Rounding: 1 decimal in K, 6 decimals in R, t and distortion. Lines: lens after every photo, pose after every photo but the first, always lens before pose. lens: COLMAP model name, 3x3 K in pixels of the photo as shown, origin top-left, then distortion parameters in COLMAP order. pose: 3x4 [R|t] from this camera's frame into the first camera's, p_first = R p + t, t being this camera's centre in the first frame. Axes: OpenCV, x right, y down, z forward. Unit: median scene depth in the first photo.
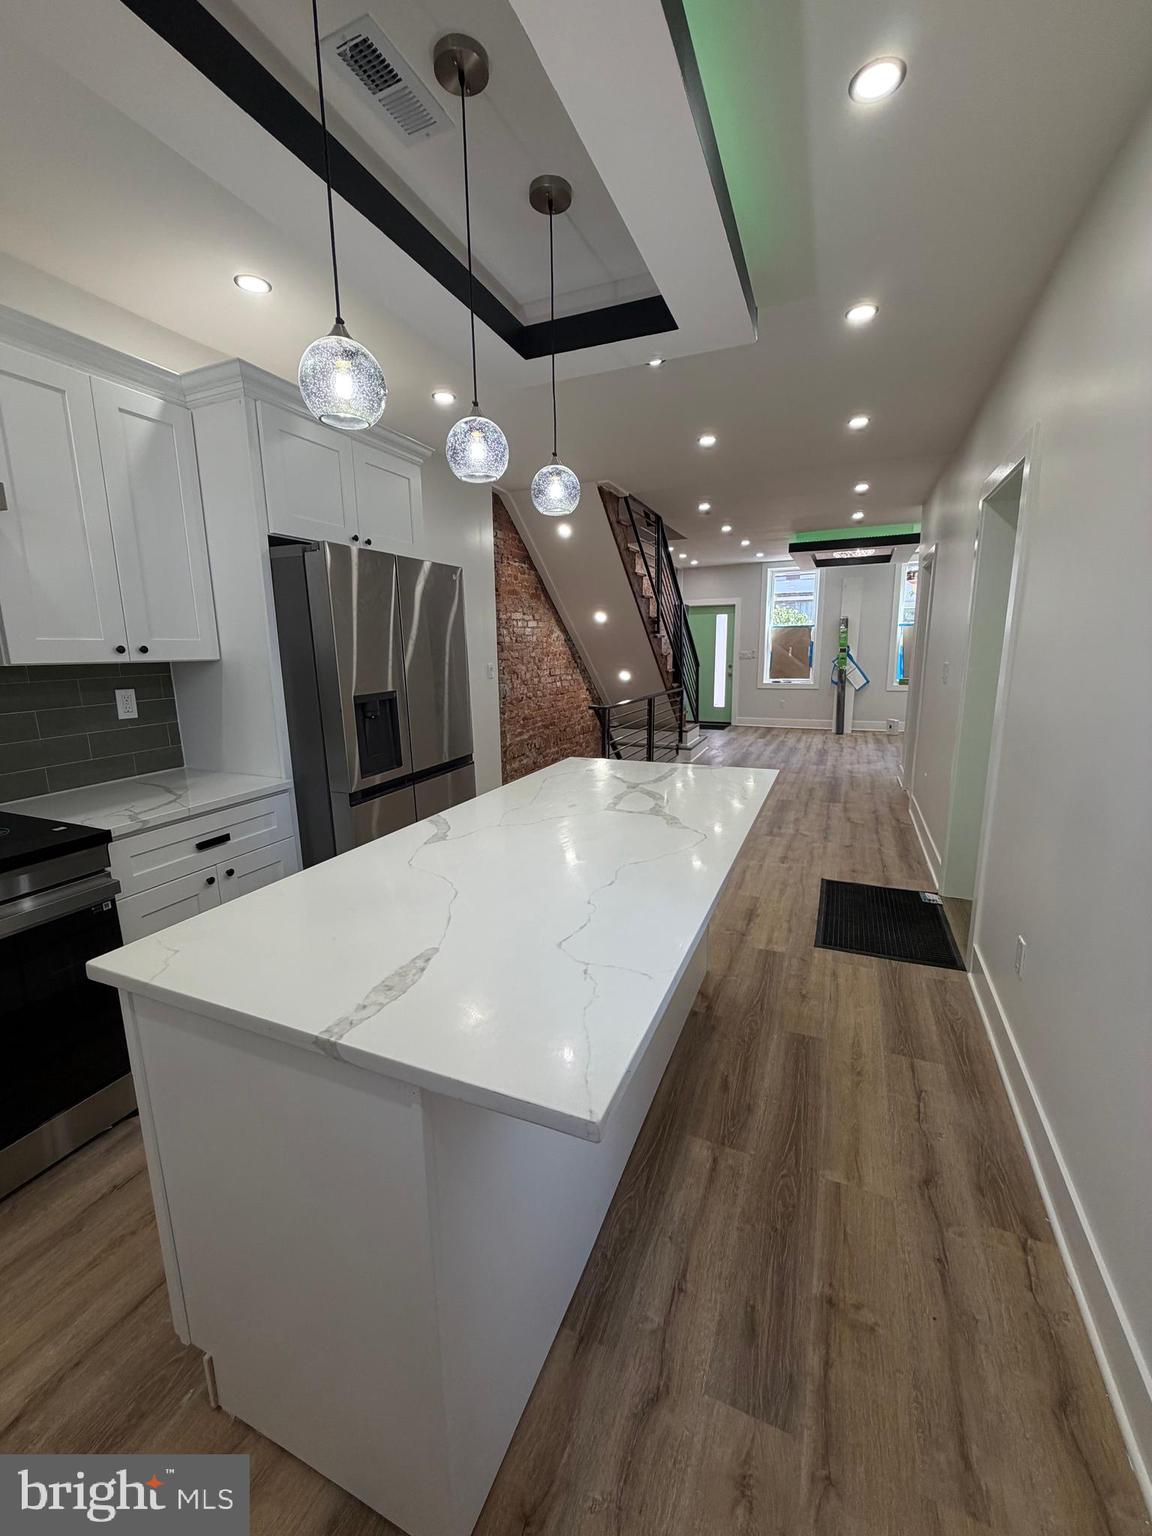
lens RADIAL K [[618.5, 0, 579.9], [0, 618.5, 762.7], [0, 0, 1]] dist [0.003098, 0.000009]
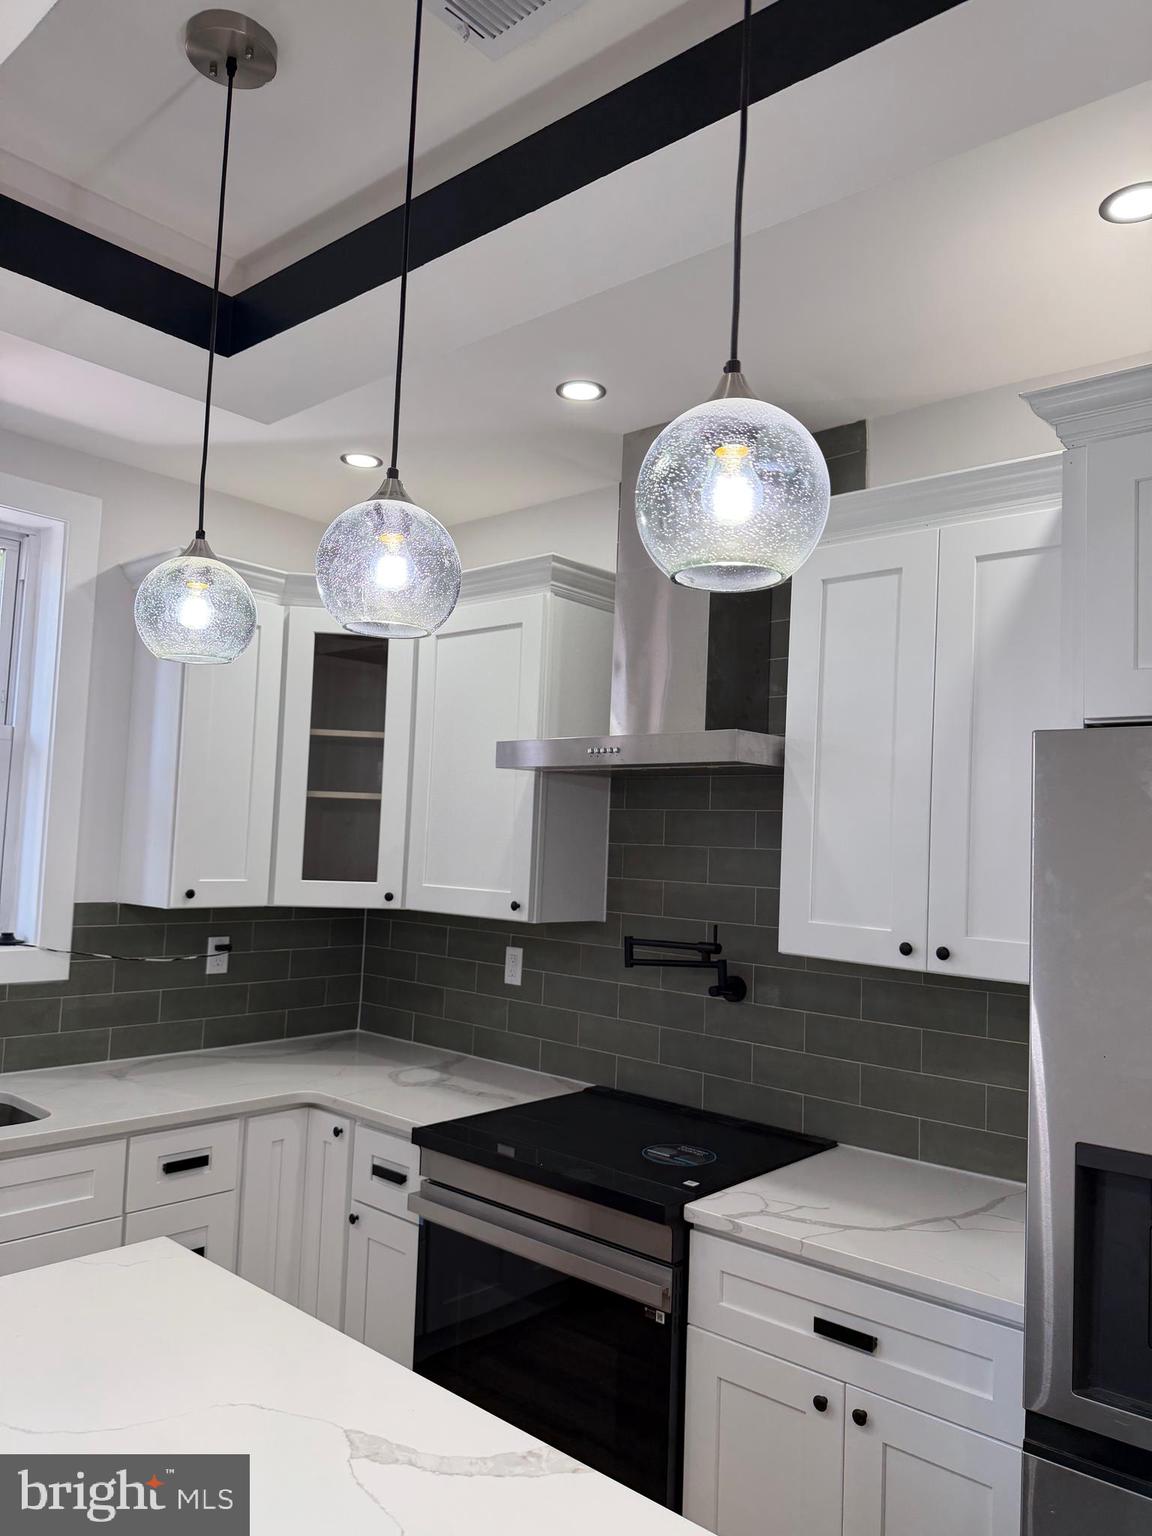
lens RADIAL K [[1087.5, 0, 599.7], [0, 1087.5, 765.9], [0, 0, 1]] dist [0.023055, -0.032740]
pose [[-0.310687, -0.068767, -0.948021, 0.377310], [-0.219537, 0.975604, 0.001179, -0.306690], [0.924812, 0.208492, -0.318204, 1.081651]]
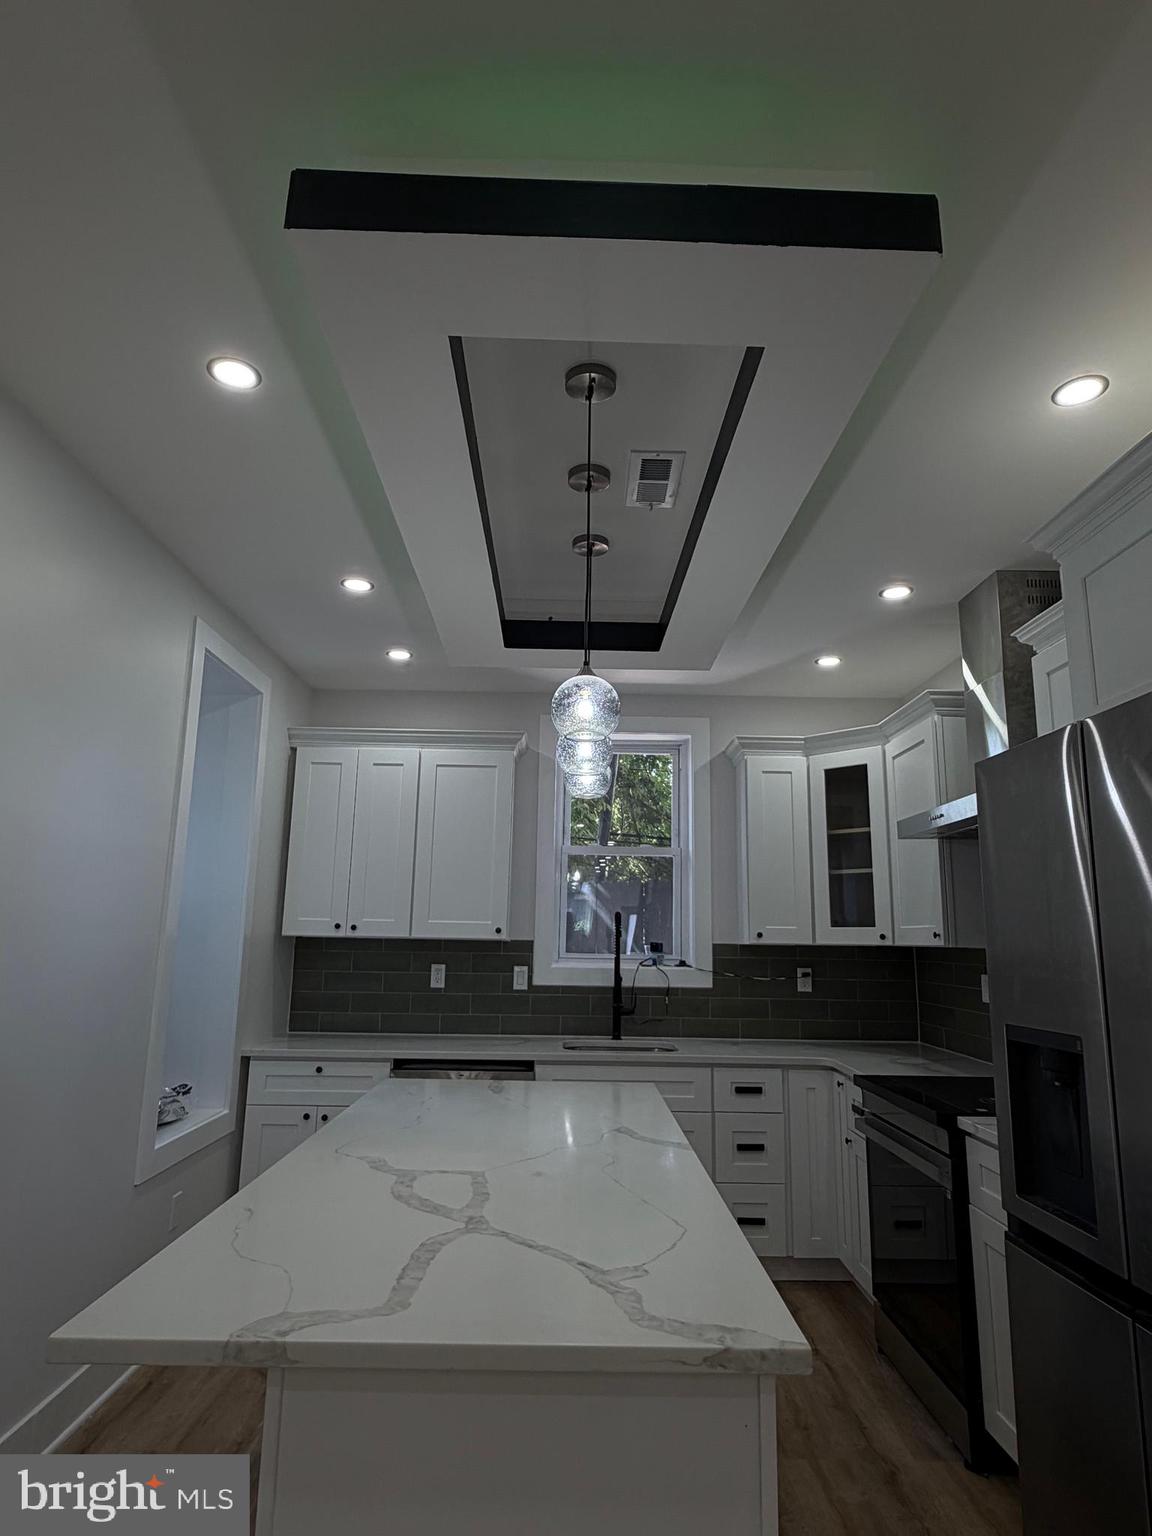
lens RADIAL K [[889.8, 0, 567.7], [0, 889.8, 771.4], [0, 0, 1]] dist [-0.002107, 0.003260]
pose [[-0.921766, -0.076094, -0.380206, 0.343348], [-0.081438, 0.996676, -0.002037, -0.349379], [0.379098, 0.029086, -0.924899, 1.863493]]
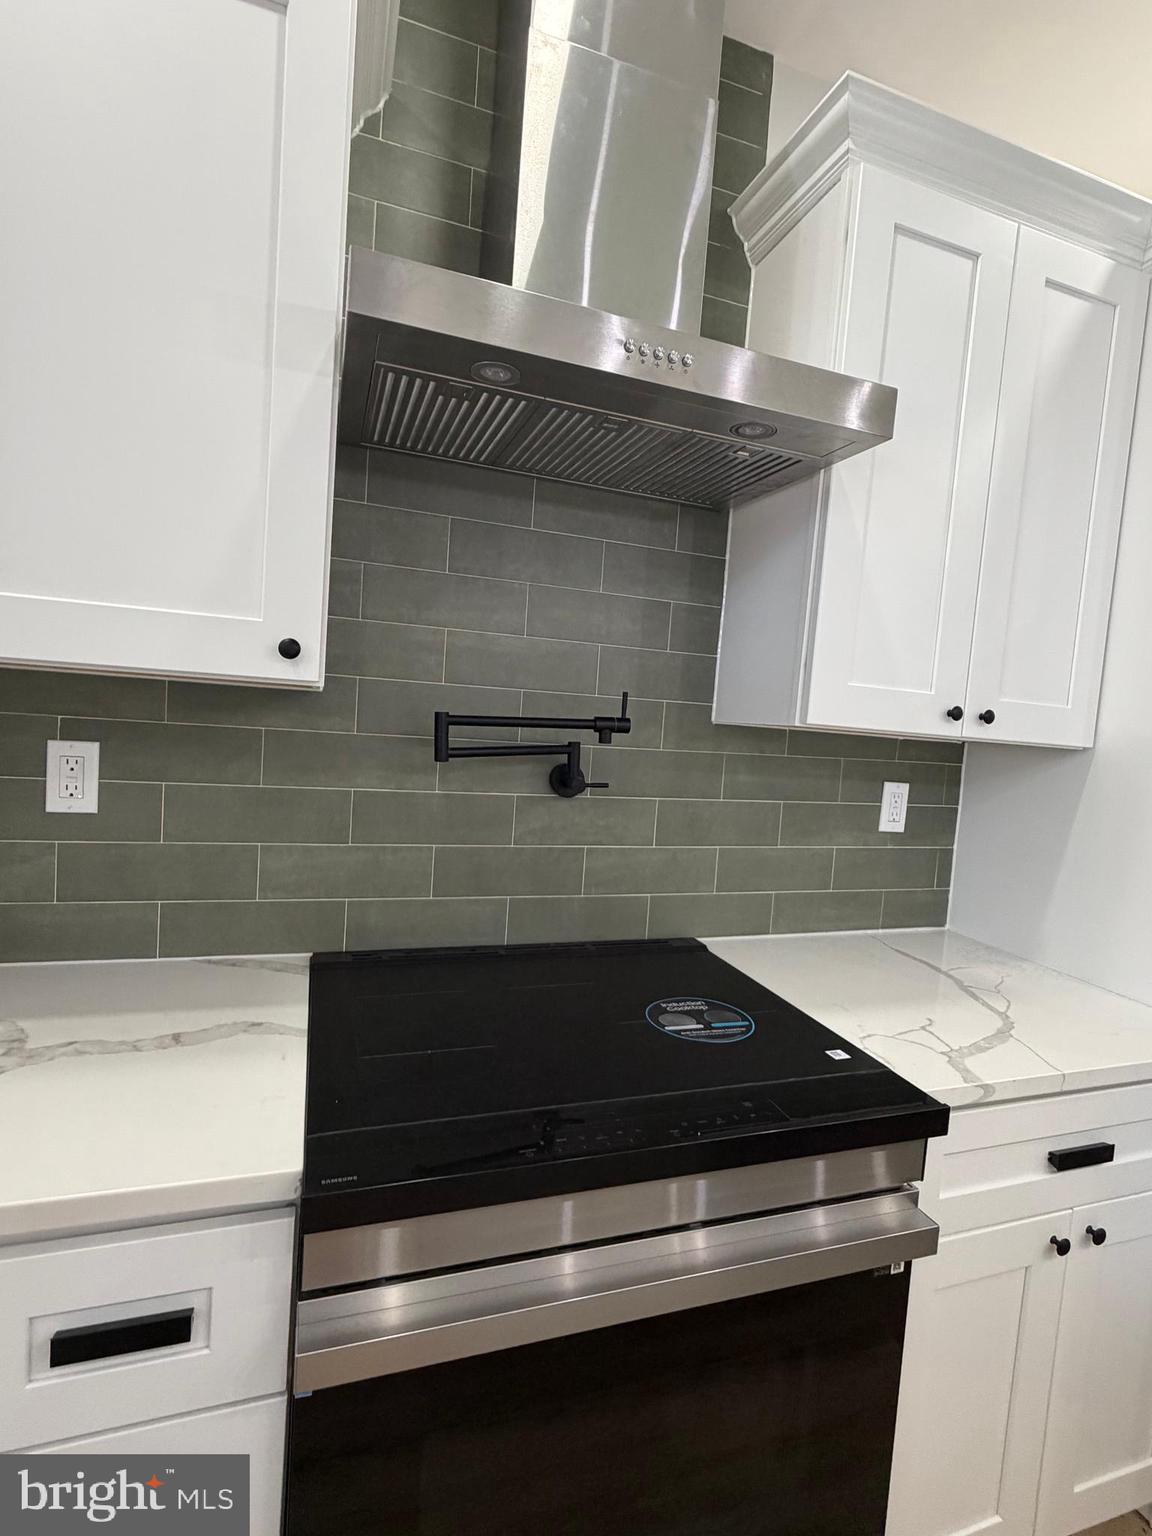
lens RADIAL K [[746.2, 0, 572.4], [0, 746.2, 762.2], [0, 0, 1]] dist [0.009967, -0.000708]
pose [[0.661170, 0.106204, -0.742681, -0.504589], [-0.219976, 0.973864, -0.056570, -0.035627], [0.717262, 0.200774, 0.667252, 0.365288]]
